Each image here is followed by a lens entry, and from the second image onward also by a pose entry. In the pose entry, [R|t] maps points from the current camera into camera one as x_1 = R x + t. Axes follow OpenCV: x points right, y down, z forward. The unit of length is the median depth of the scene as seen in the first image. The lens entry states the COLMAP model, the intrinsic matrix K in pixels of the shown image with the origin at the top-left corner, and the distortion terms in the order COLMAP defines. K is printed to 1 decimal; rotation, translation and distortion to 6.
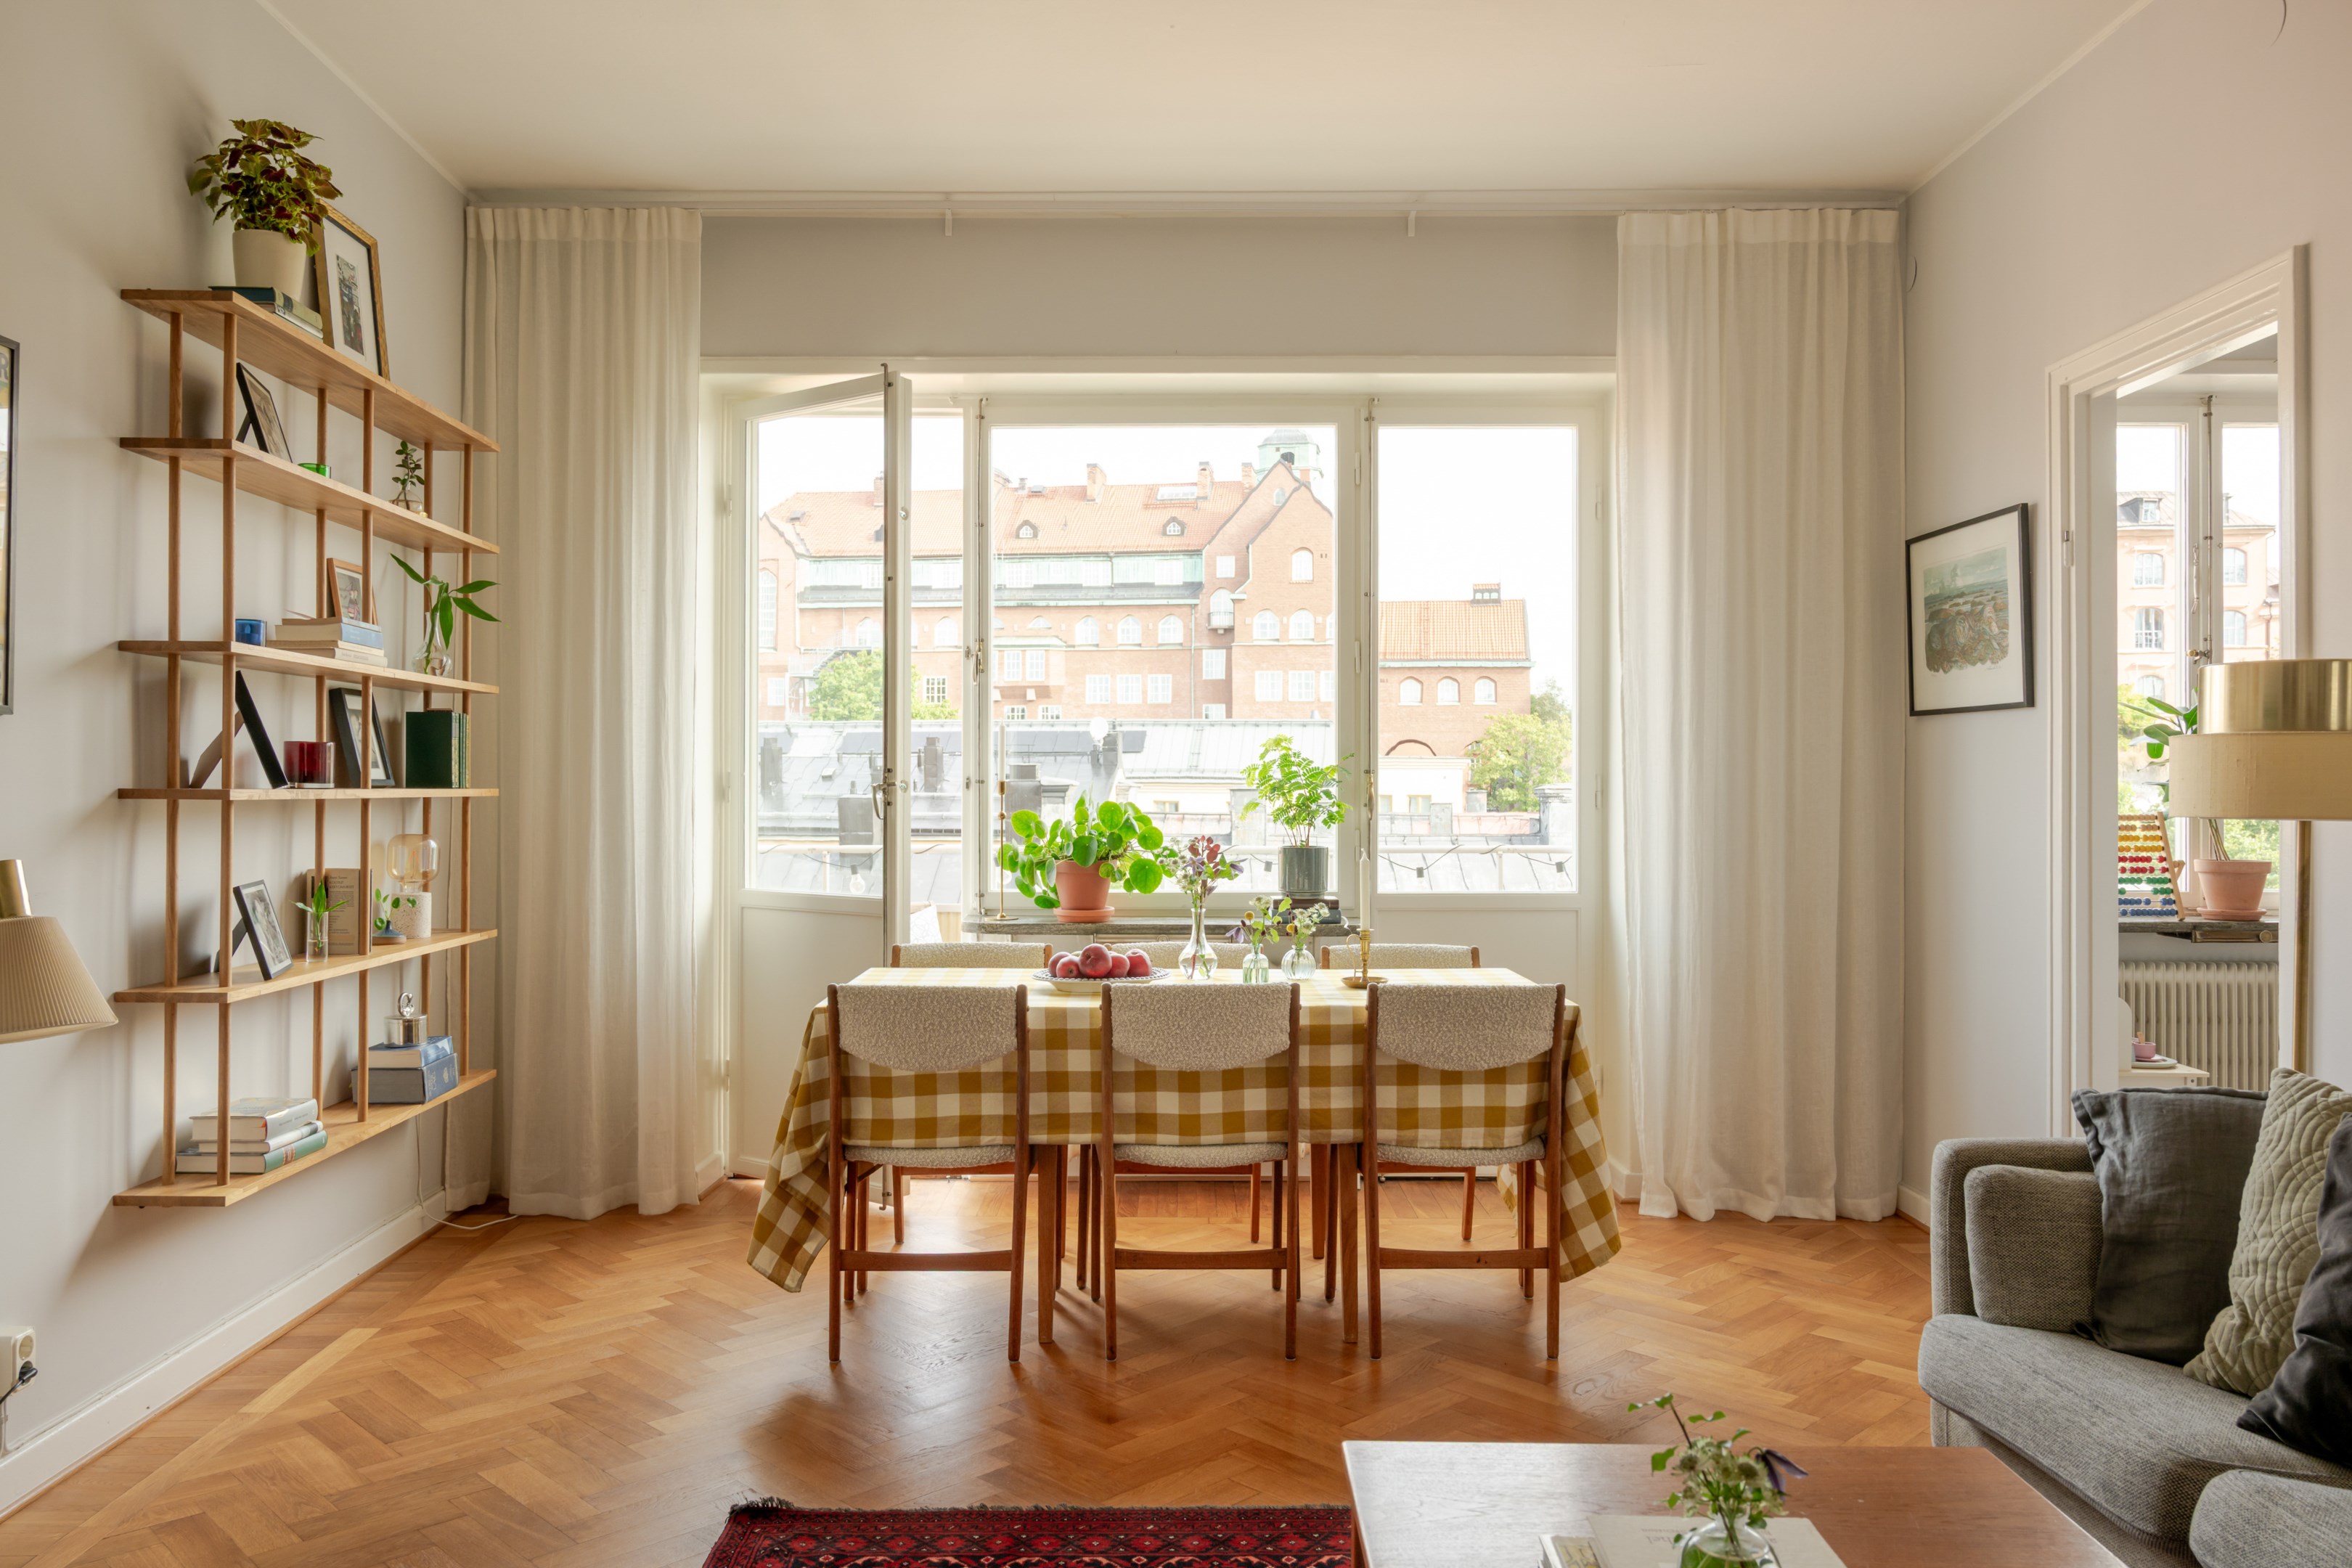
lens RADIAL K [[1710.9, 0, 1184.5], [0, 1710.9, 783.6], [0, 0, 1]] dist [-0.005856, -0.002846]
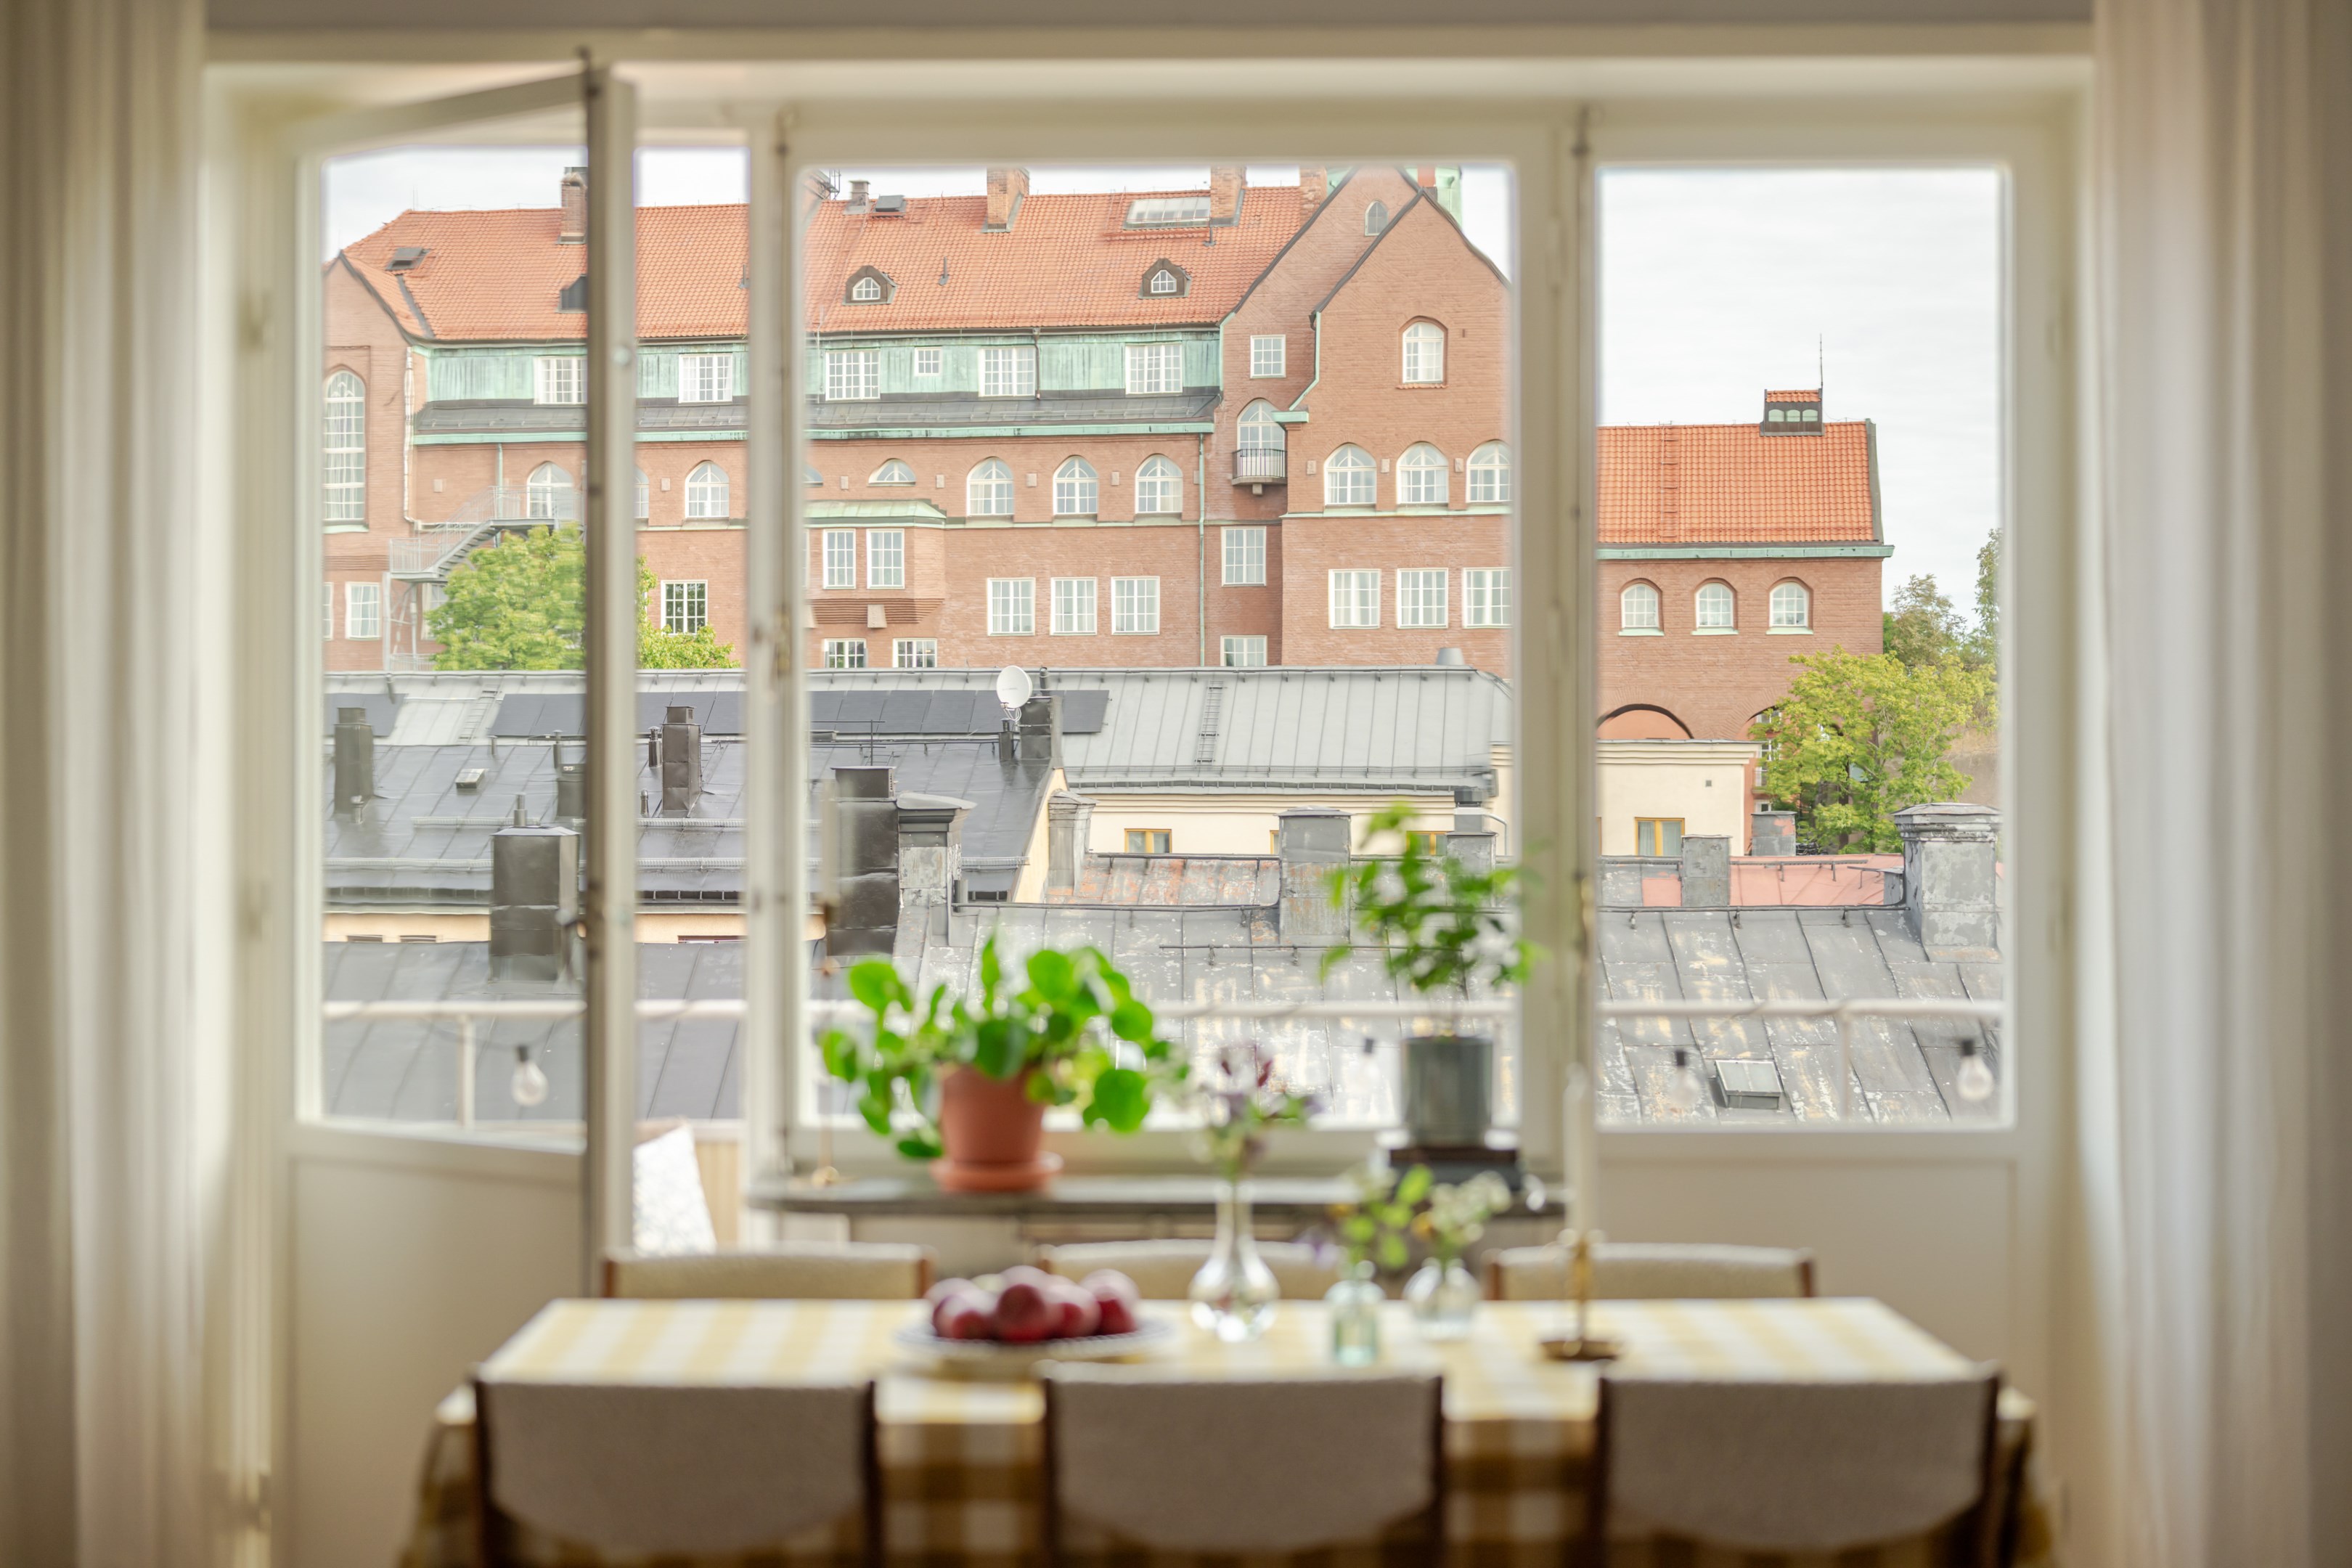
lens RADIAL K [[3440.5, 0, 1168.1], [0, 3440.5, 784.8], [0, 0, 1]] dist [0.002673, -0.032615]
pose [[0.999986, -0.001882, -0.004998, -0.005024], [0.001867, 0.999994, -0.002889, -0.033416], [0.005004, 0.002880, 0.999983, 0.024419]]
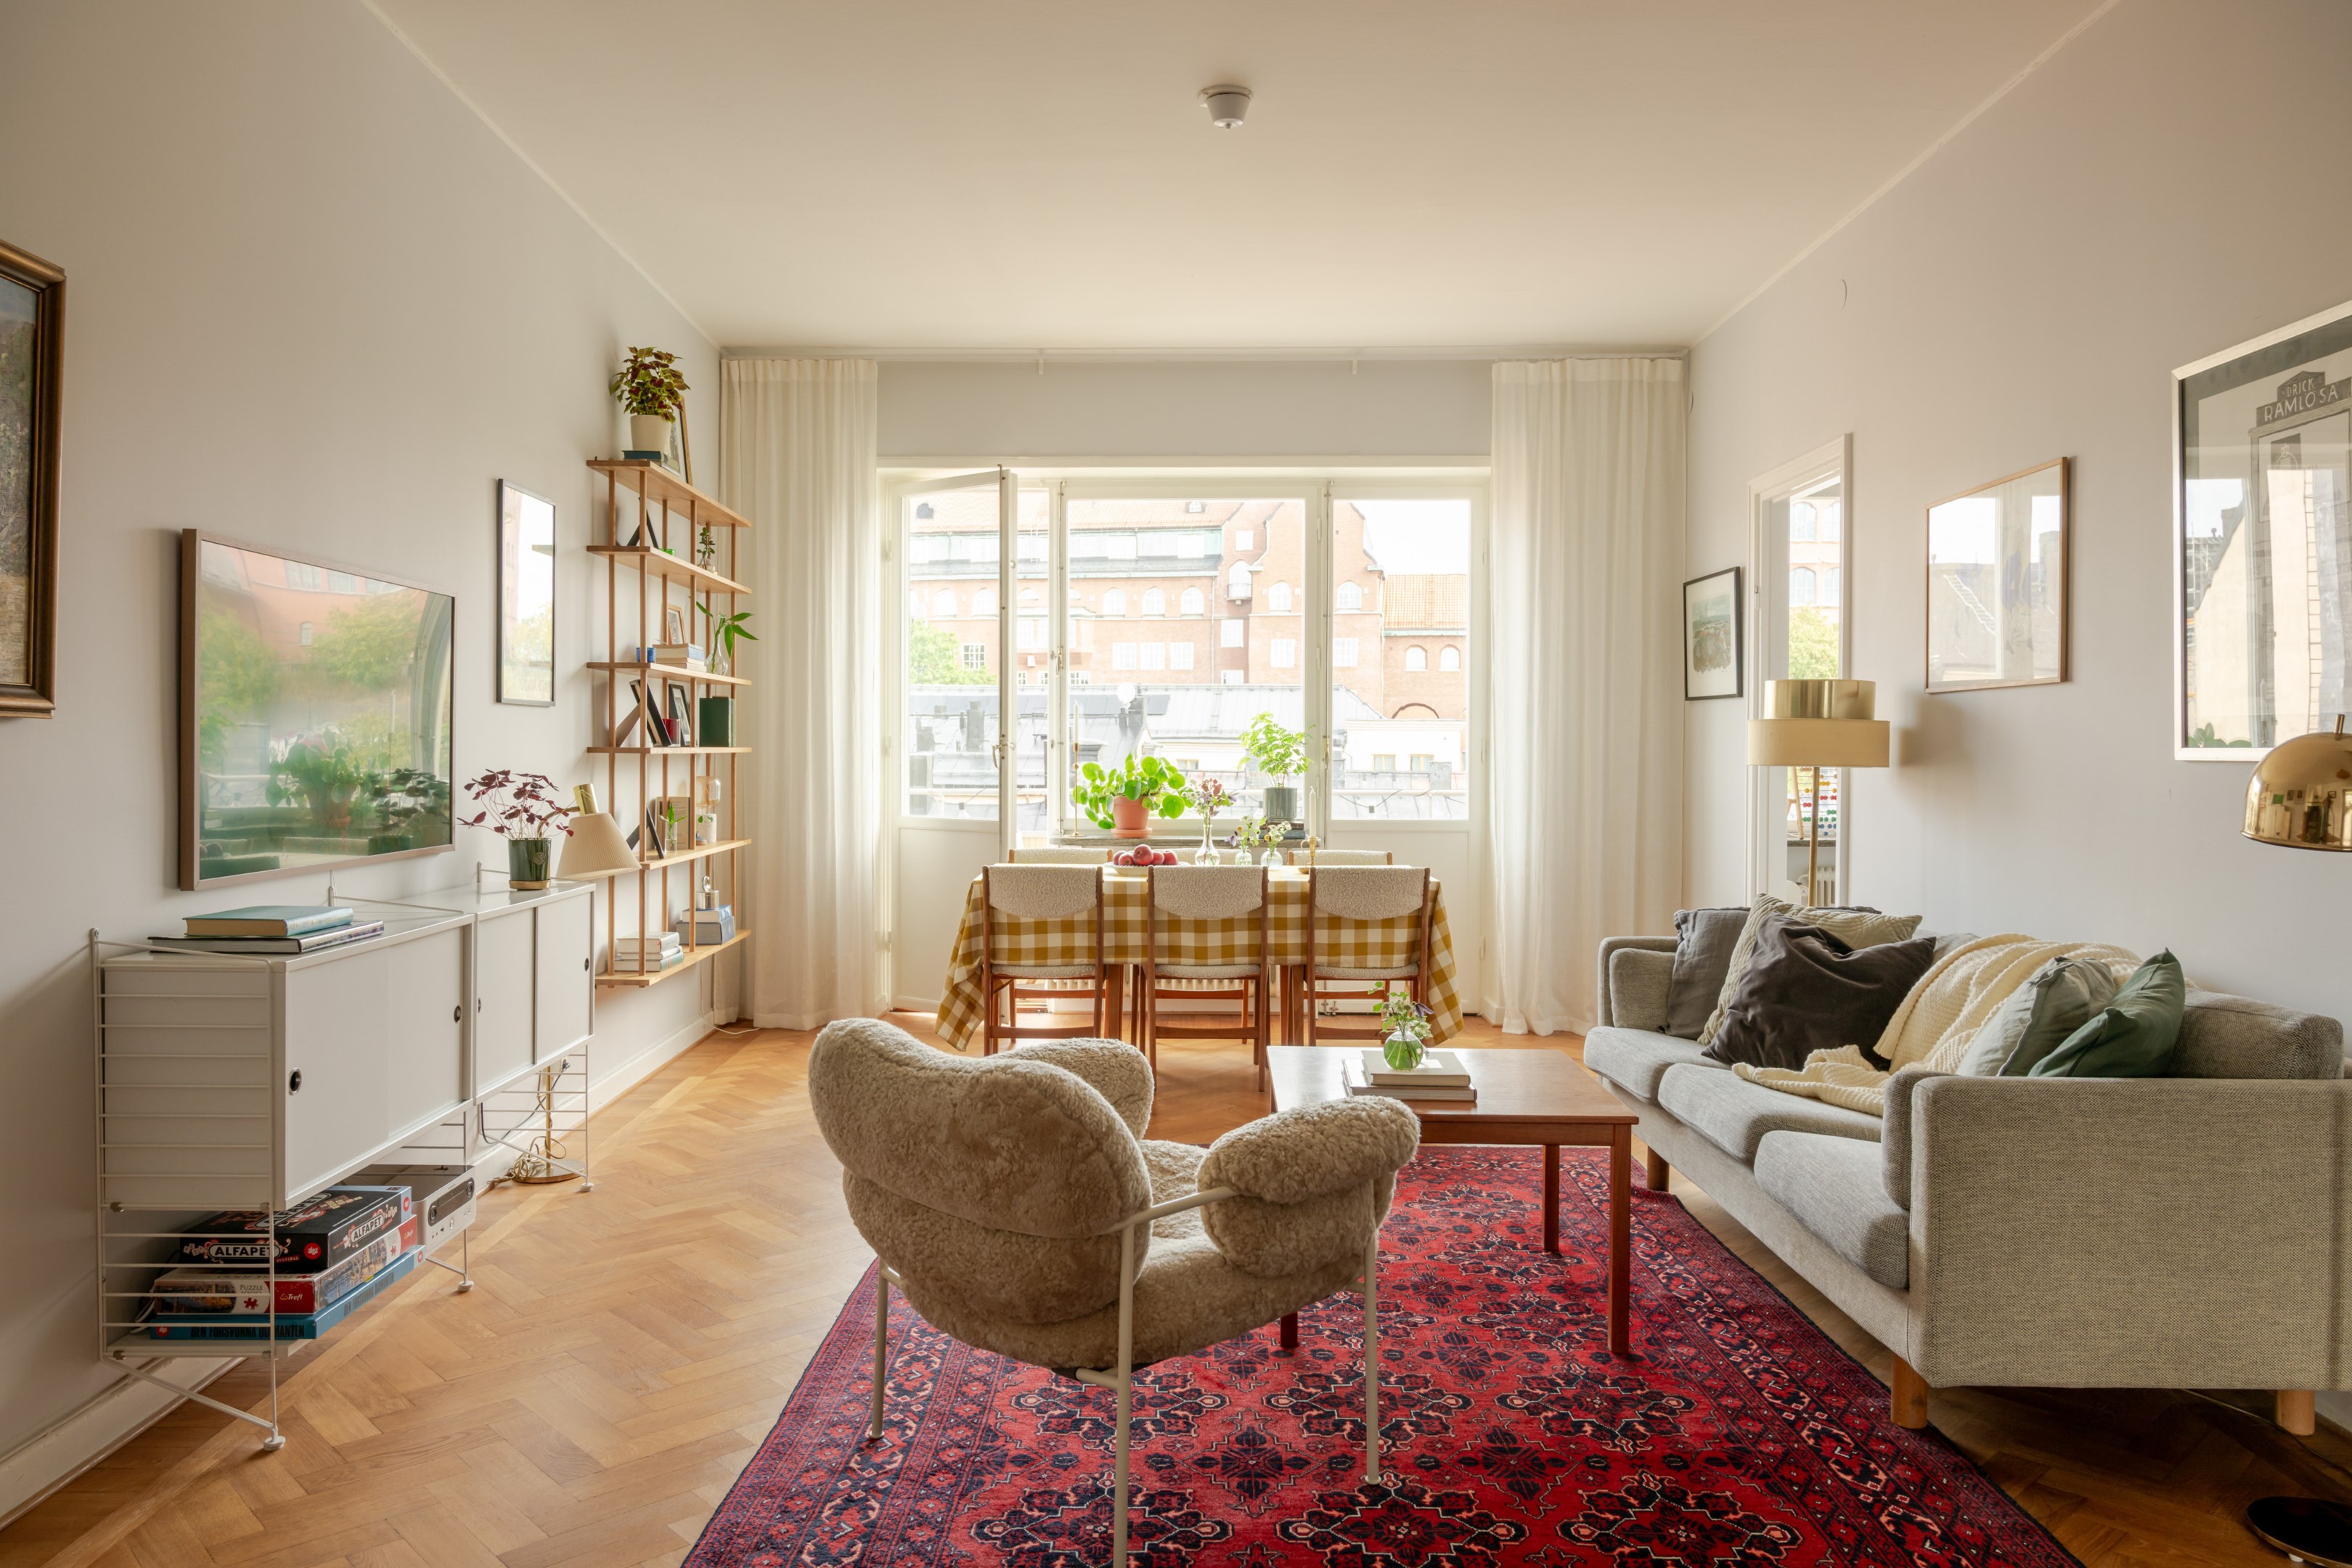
lens RADIAL K [[1588.0, 0, 1166.3], [0, 1588.0, 784.6], [0, 0, 1]] dist [-0.004784, 0.001204]
pose [[0.999706, 0.002423, -0.024128, 0.004561], [-0.001801, 0.999666, 0.025765, -0.000968], [0.024183, -0.025714, 0.999377, -0.395109]]
